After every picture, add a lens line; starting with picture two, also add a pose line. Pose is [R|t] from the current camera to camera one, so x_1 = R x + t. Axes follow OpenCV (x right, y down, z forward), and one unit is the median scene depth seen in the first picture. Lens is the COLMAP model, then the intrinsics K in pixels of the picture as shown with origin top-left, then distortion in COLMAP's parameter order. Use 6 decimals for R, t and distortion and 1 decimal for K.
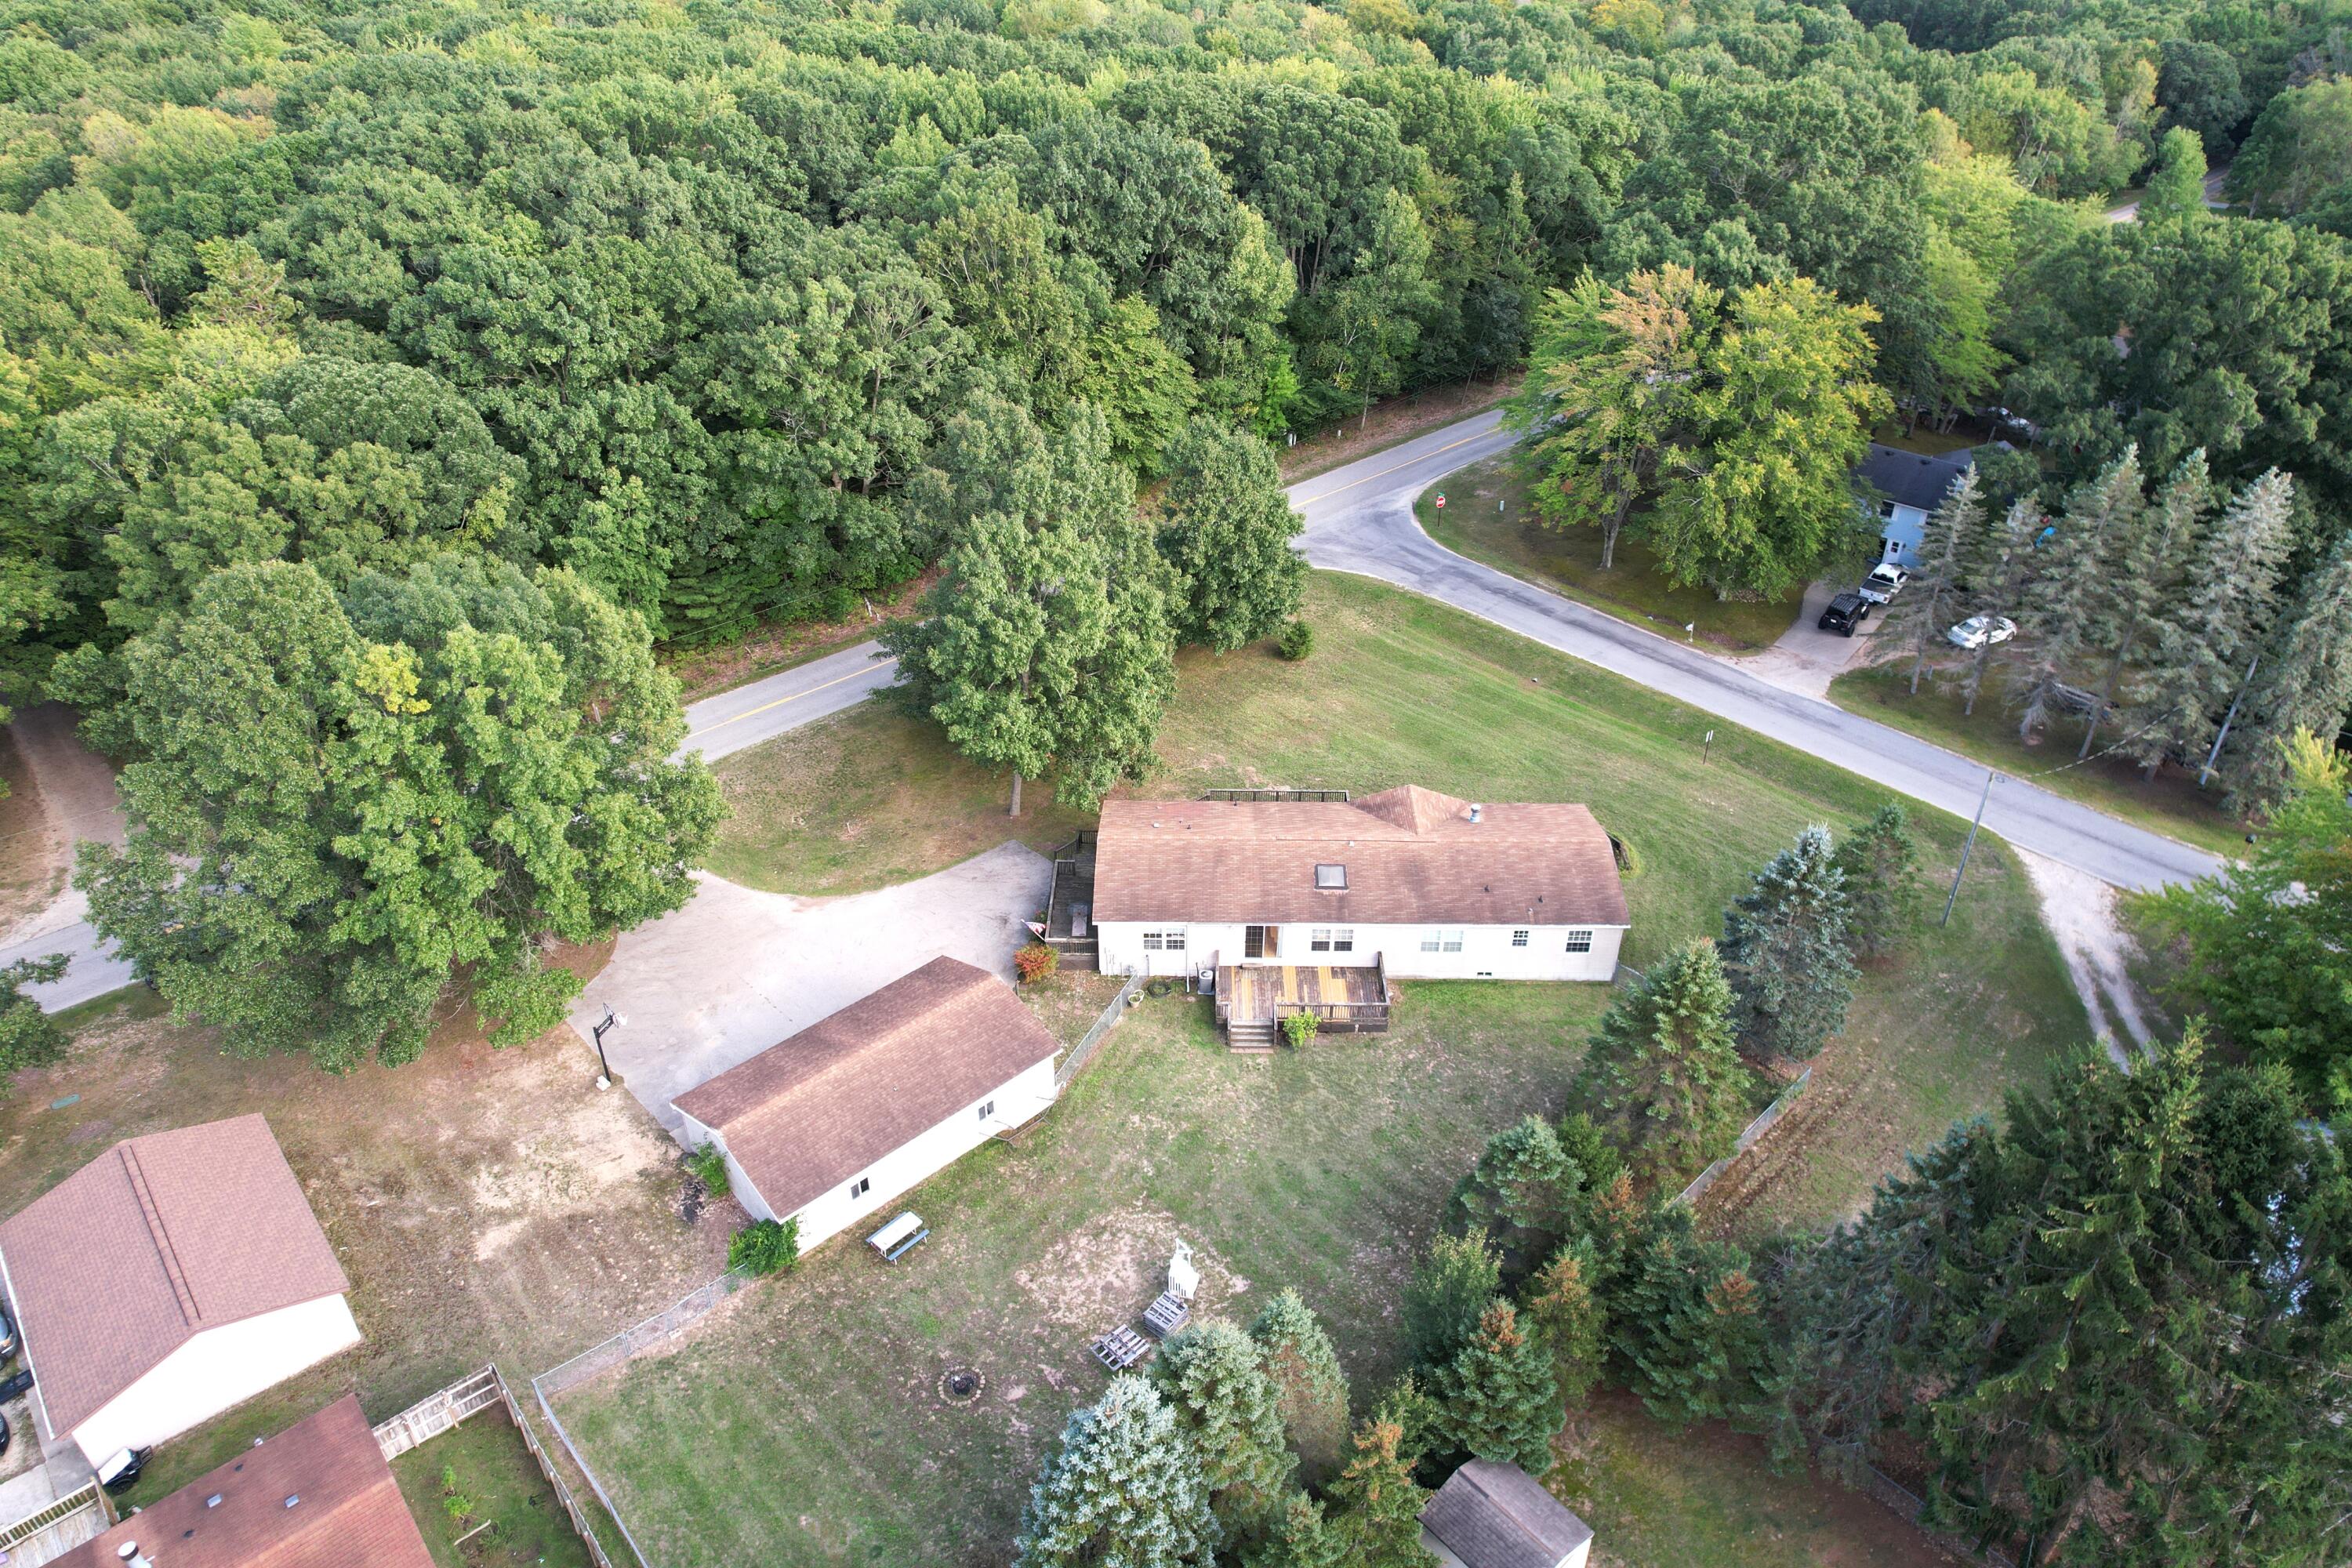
lens RADIAL K [[1492.1, 0, 1193.4], [0, 1492.1, 779.2], [0, 0, 1]] dist [-0.081301, 0.074892]
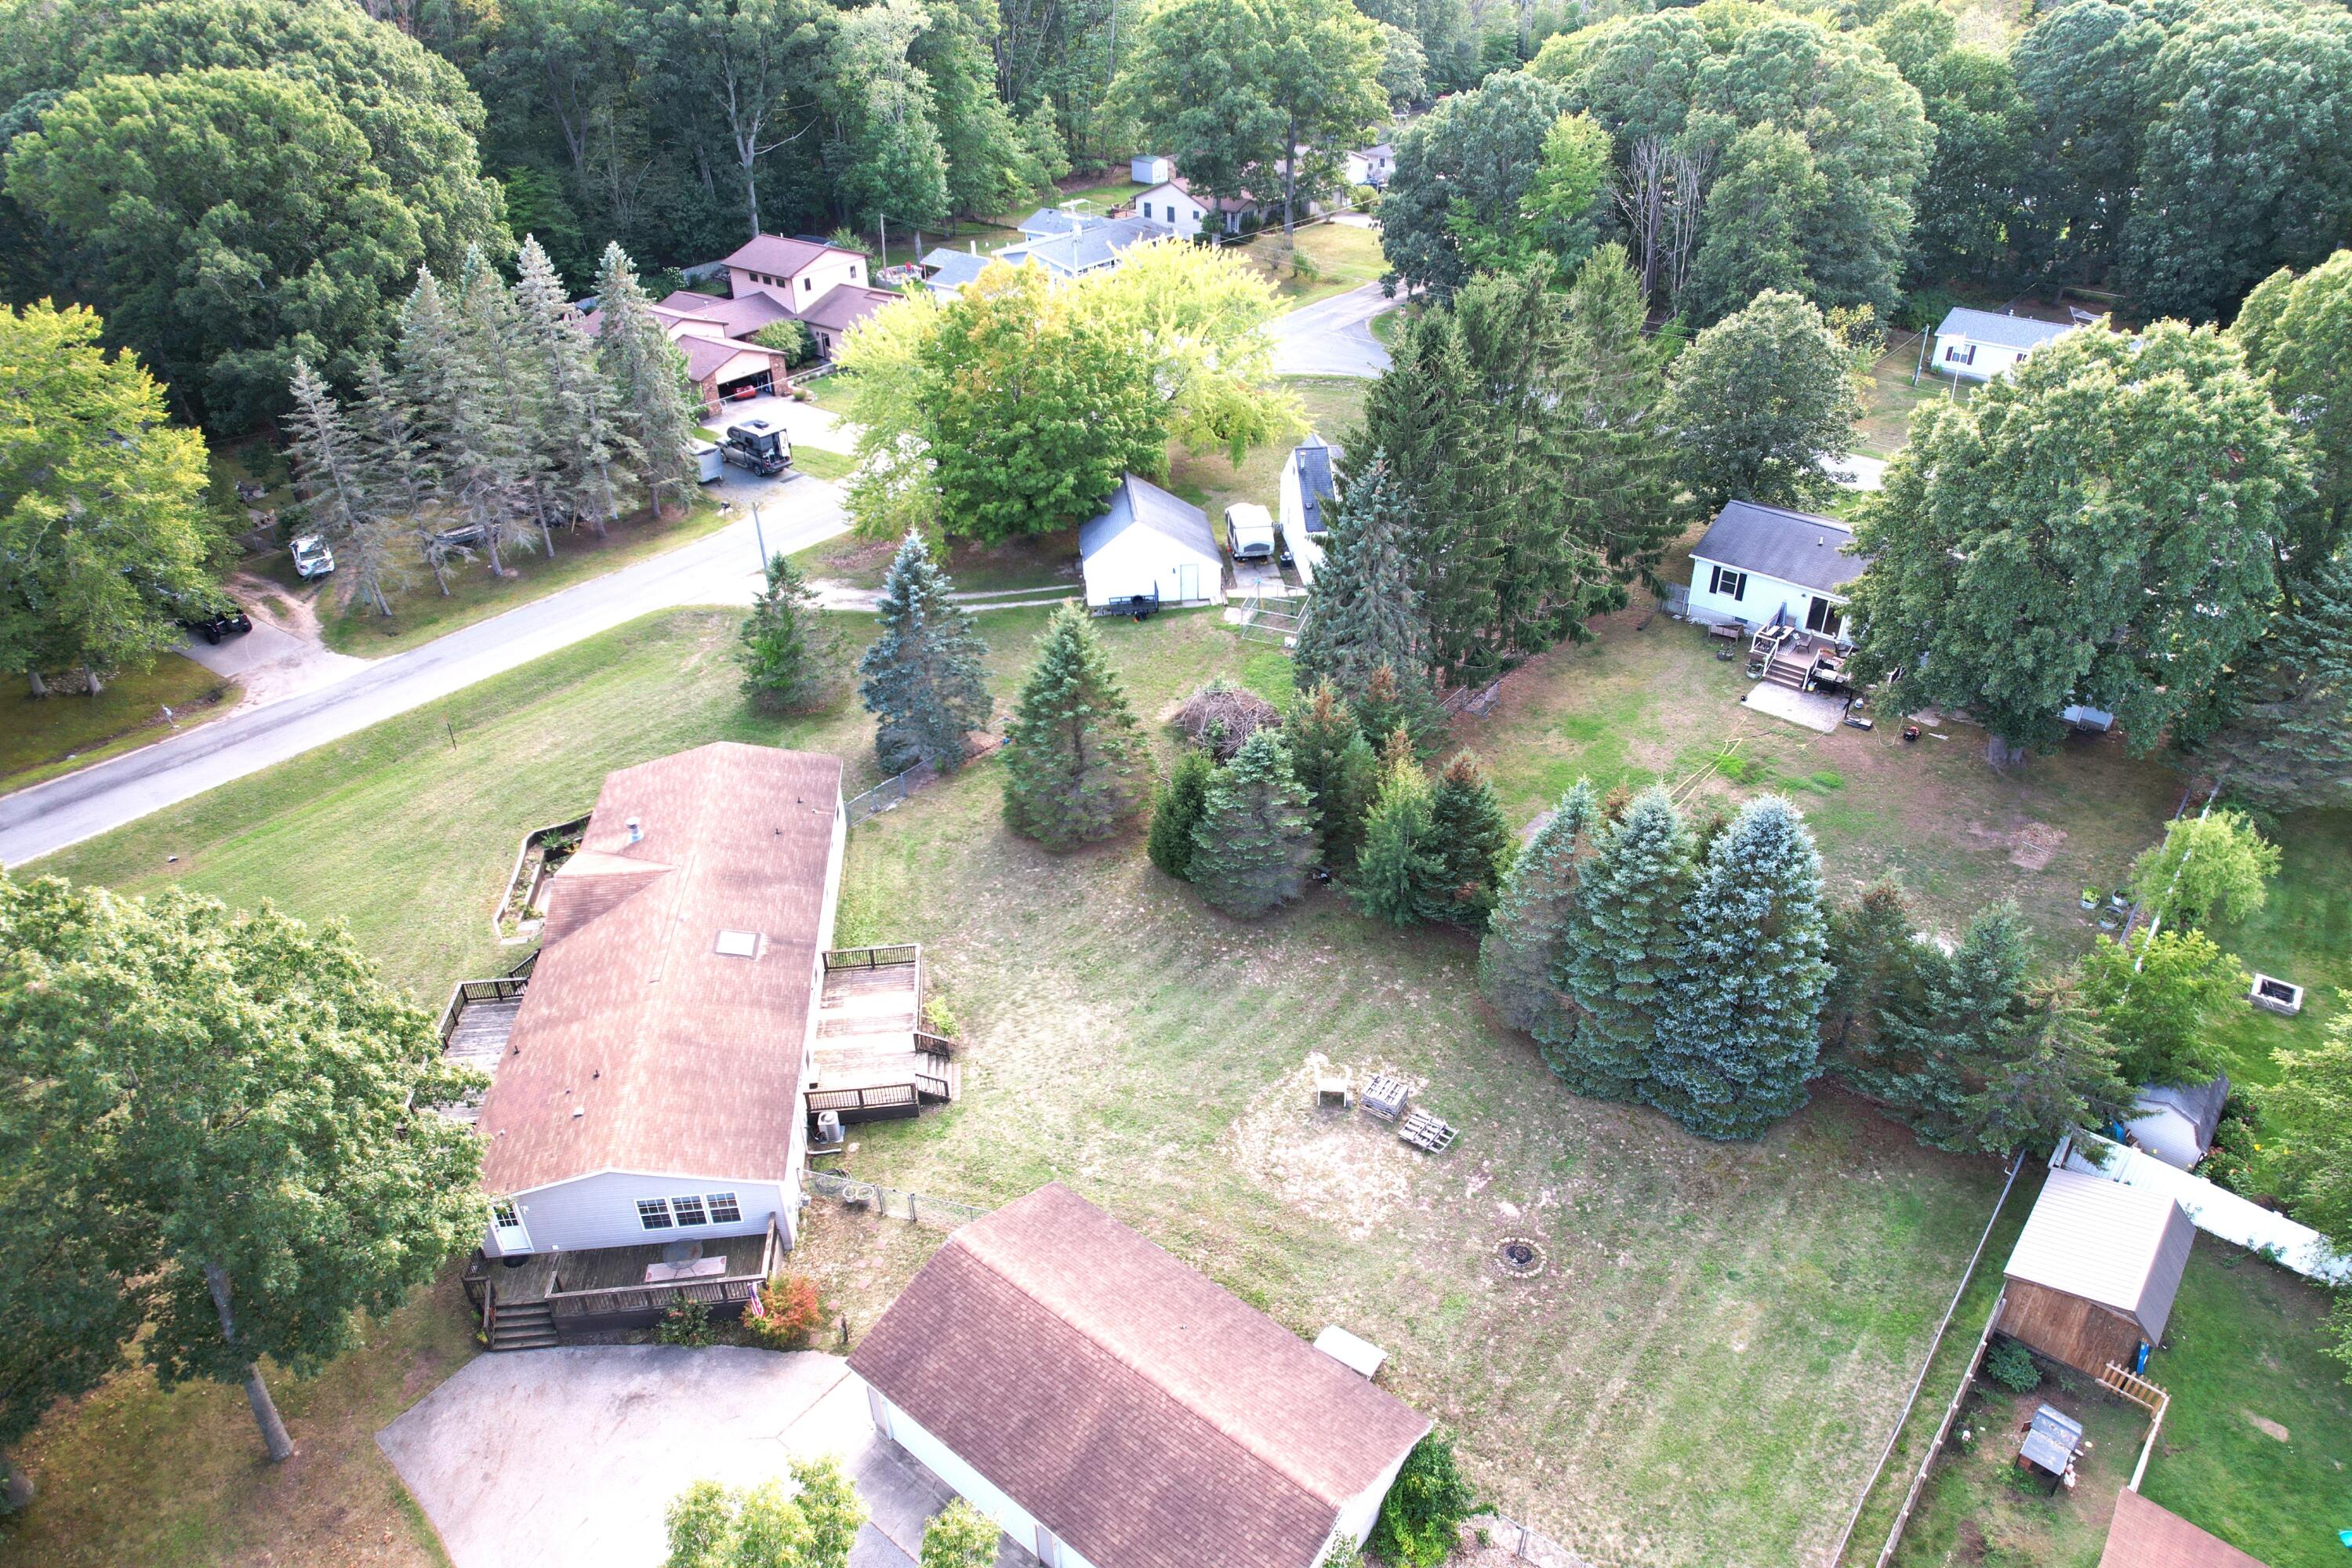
lens RADIAL K [[1492.1, 0, 1193.4], [0, 1492.1, 779.2], [0, 0, 1]] dist [-0.081301, 0.074892]
pose [[-0.129663, -0.538845, 0.832366, -0.499159], [0.539048, 0.666263, 0.515287, -0.243330], [-0.832235, 0.515499, 0.204074, 0.574455]]
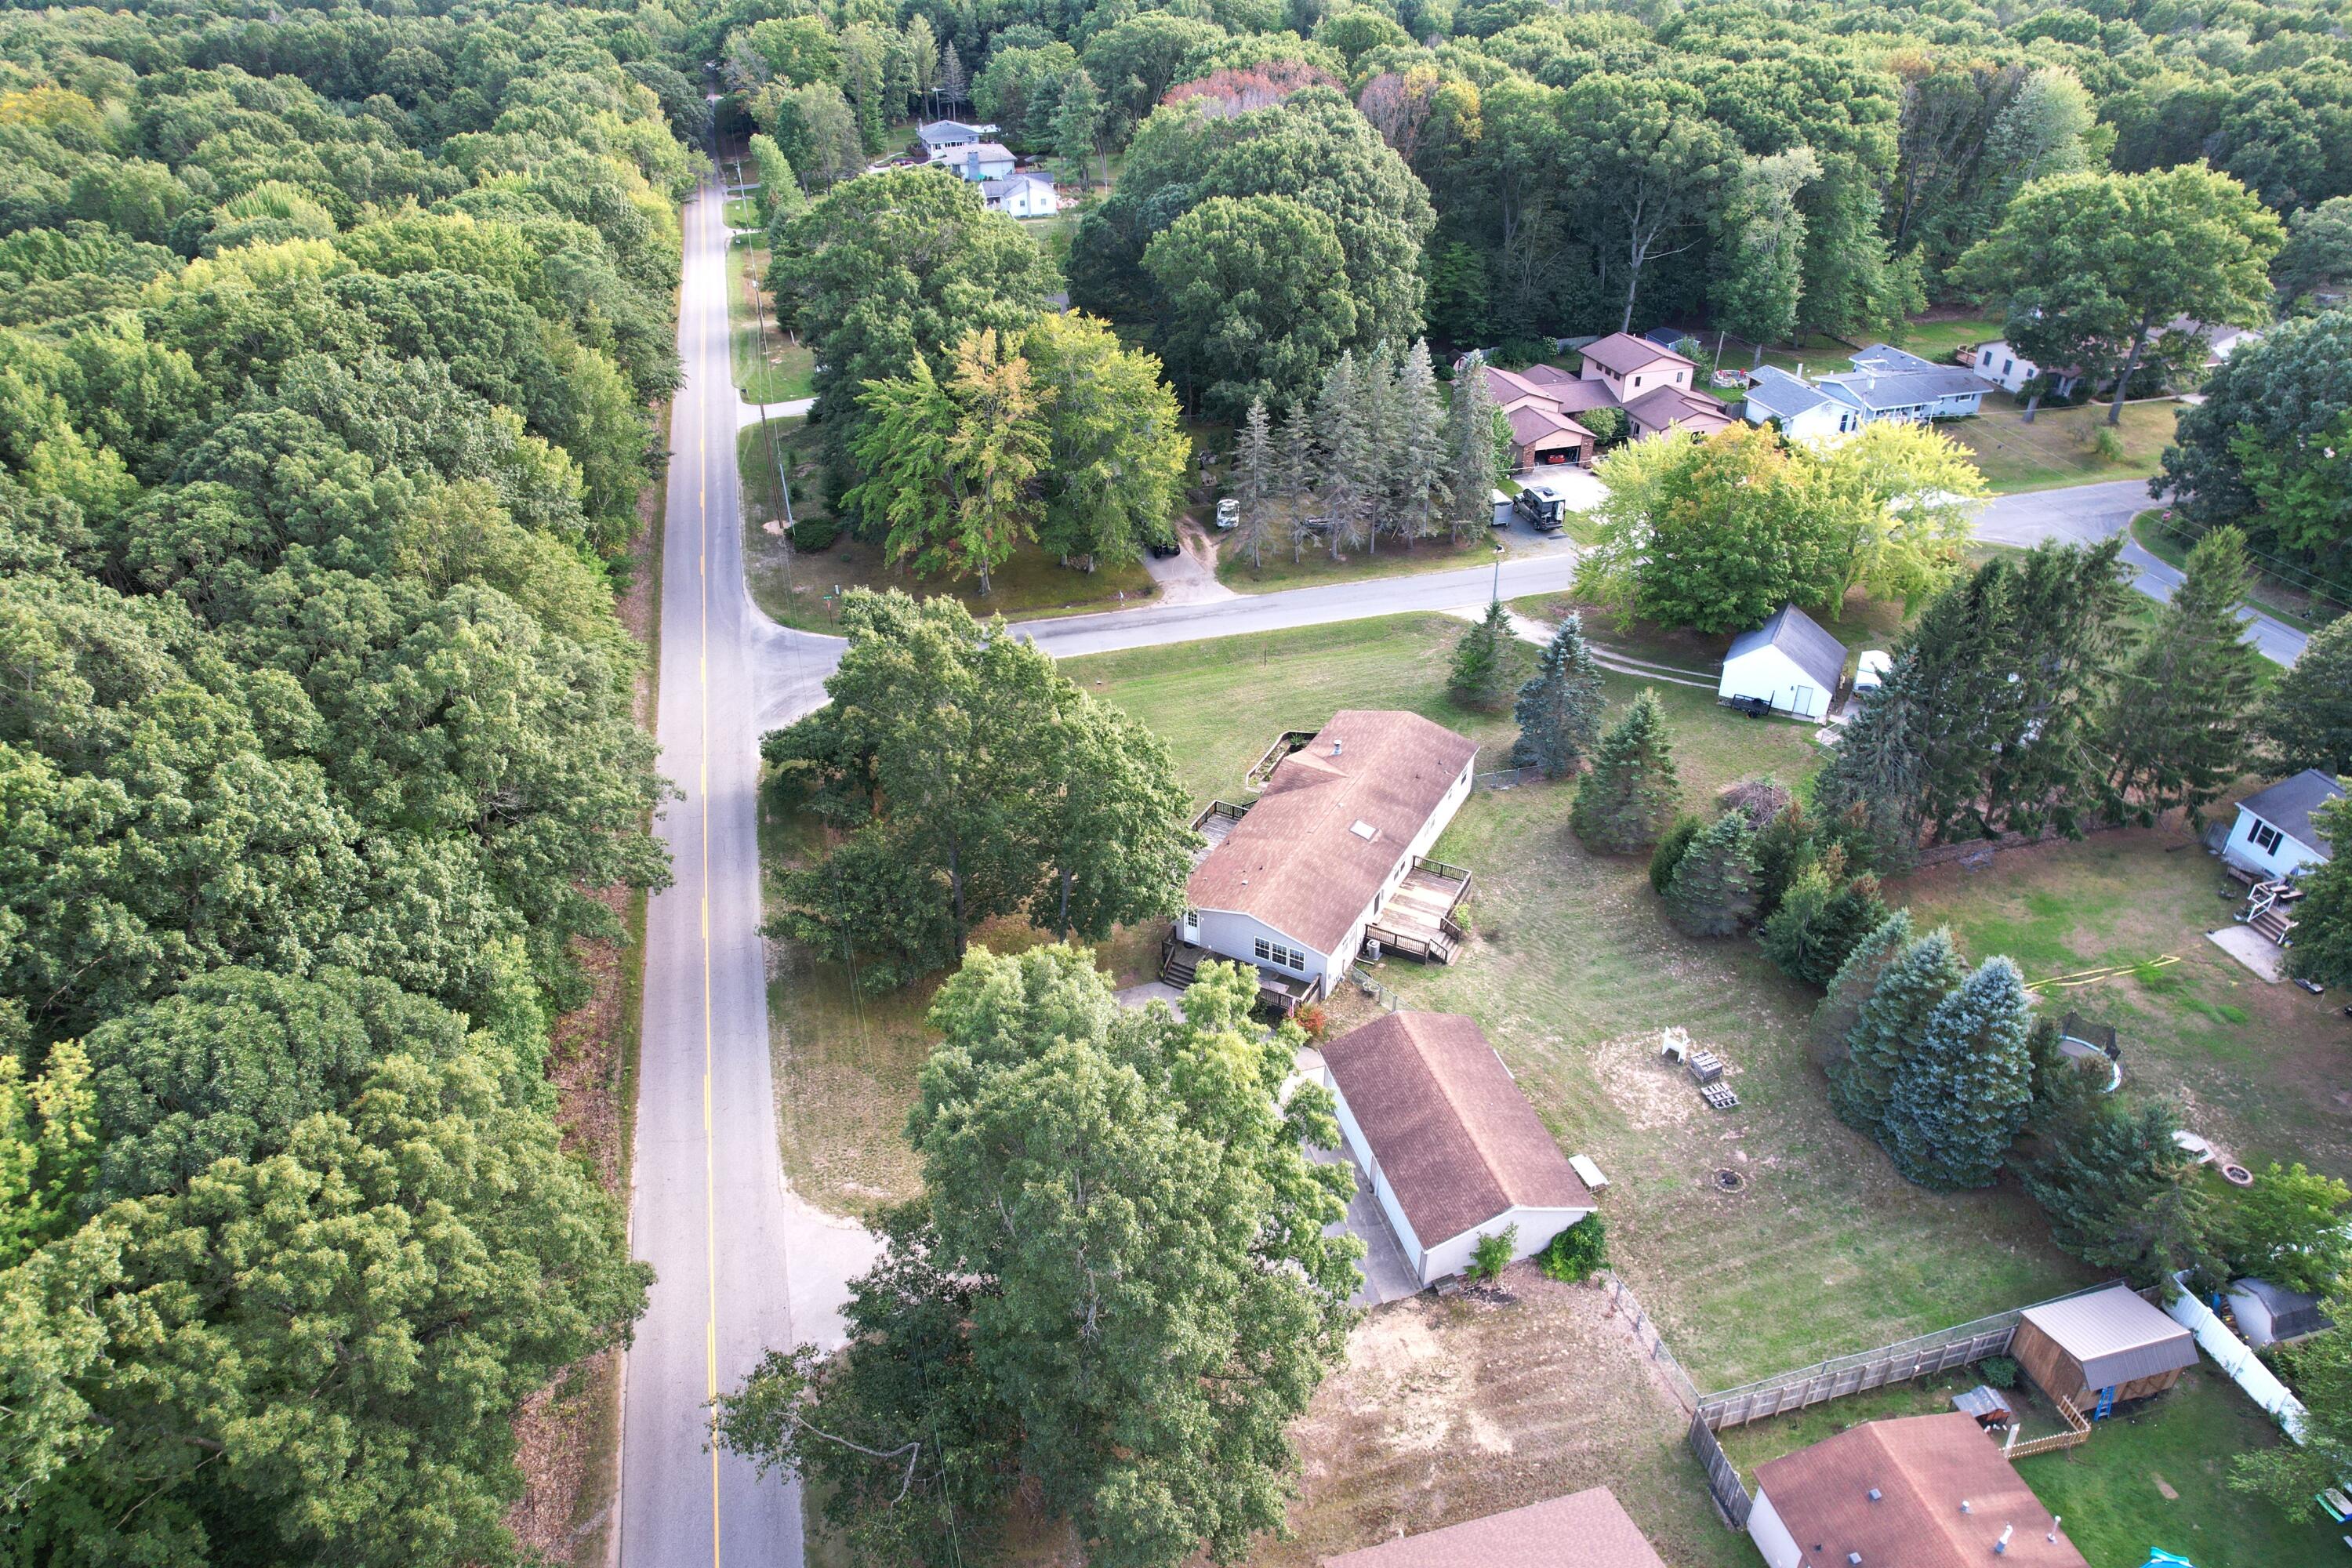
lens RADIAL K [[1487.7, 0, 1196.0], [0, 1487.7, 782.8], [0, 0, 1]] dist [-0.068056, 0.050292]
pose [[0.464437, -0.486042, 0.740312, -0.844552], [0.485271, 0.838940, 0.246358, -0.330632], [-0.740818, 0.244834, 0.625496, 0.289475]]
